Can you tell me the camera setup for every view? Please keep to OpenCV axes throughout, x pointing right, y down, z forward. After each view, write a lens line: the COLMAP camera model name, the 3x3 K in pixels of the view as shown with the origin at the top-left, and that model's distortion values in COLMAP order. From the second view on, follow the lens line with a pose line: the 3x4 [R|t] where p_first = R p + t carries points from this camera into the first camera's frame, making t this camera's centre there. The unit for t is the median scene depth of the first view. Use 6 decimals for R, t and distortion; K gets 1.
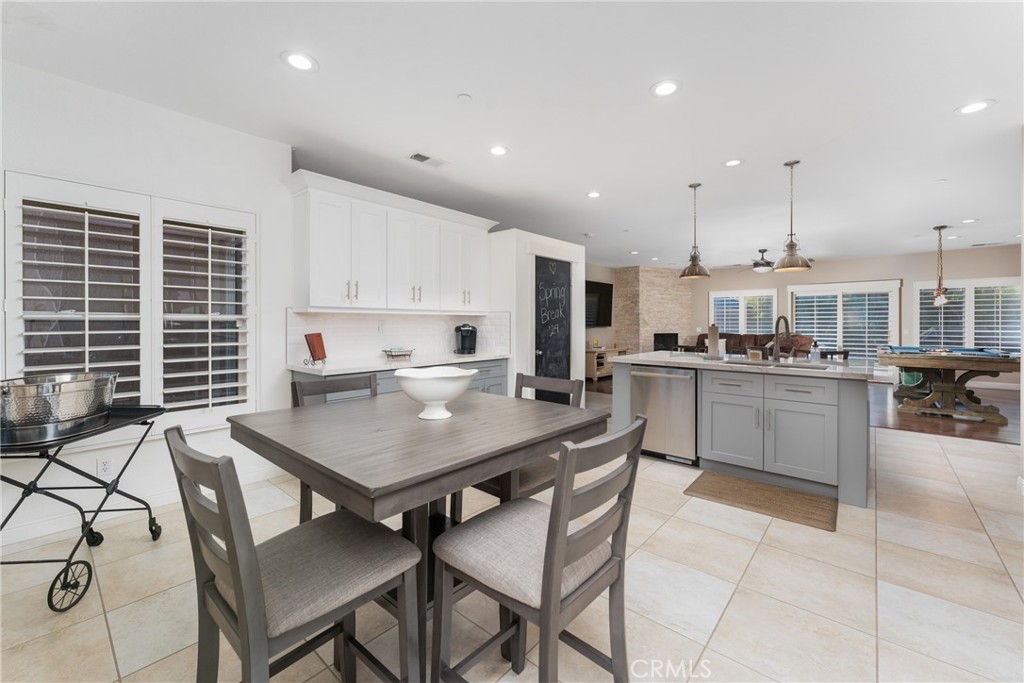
lens RADIAL K [[410.1, 0, 517.6], [0, 410.1, 321.4], [0, 0, 1]] dist [-0.001393, 0.000276]
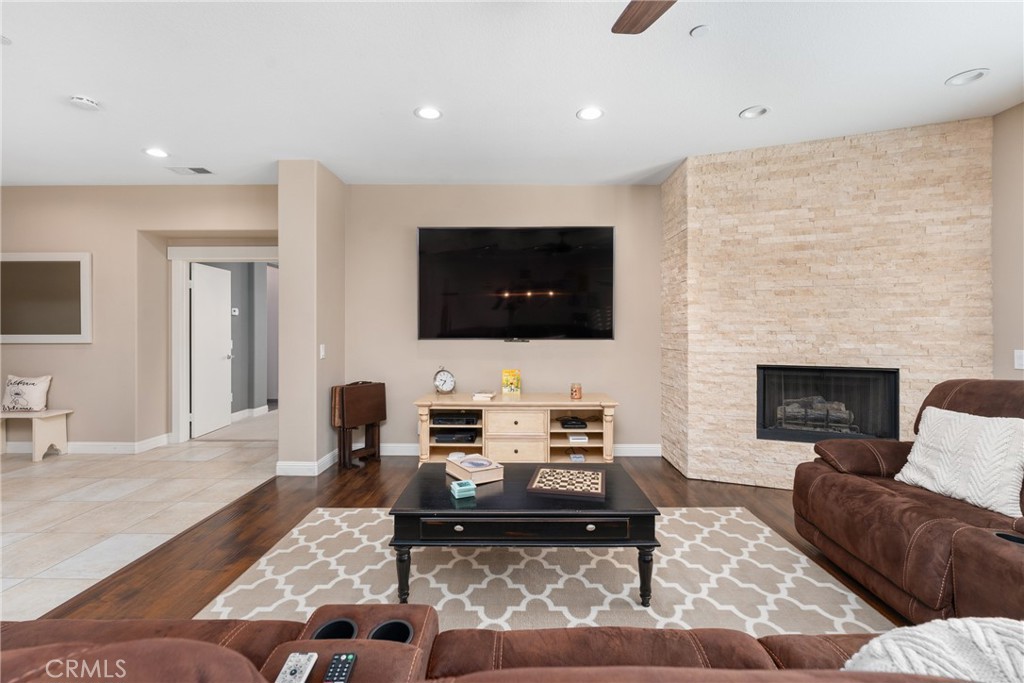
lens RADIAL K [[447.0, 0, 514.8], [0, 447.0, 327.6], [0, 0, 1]] dist [-0.003150, 0.000537]
pose [[0.650720, -0.005093, -0.759301, 0.982212], [0.002287, 0.999986, -0.004747, 0.005593], [0.759314, 0.001352, 0.650723, 1.361456]]
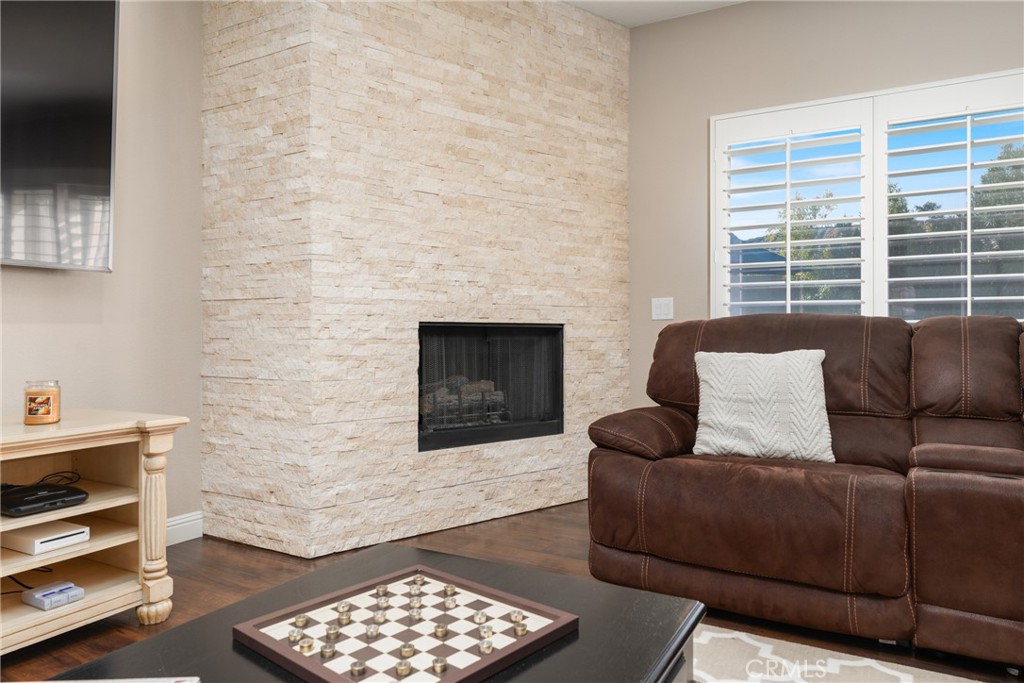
lens RADIAL K [[682.5, 0, 511.6], [0, 682.5, 330.8], [0, 0, 1]] dist [0.002835, 0.007402]
pose [[0.980151, -0.001283, 0.198250, 0.659390], [0.001615, 0.999998, -0.001514, 0.069812], [-0.198248, 0.001804, 0.980150, 1.490985]]
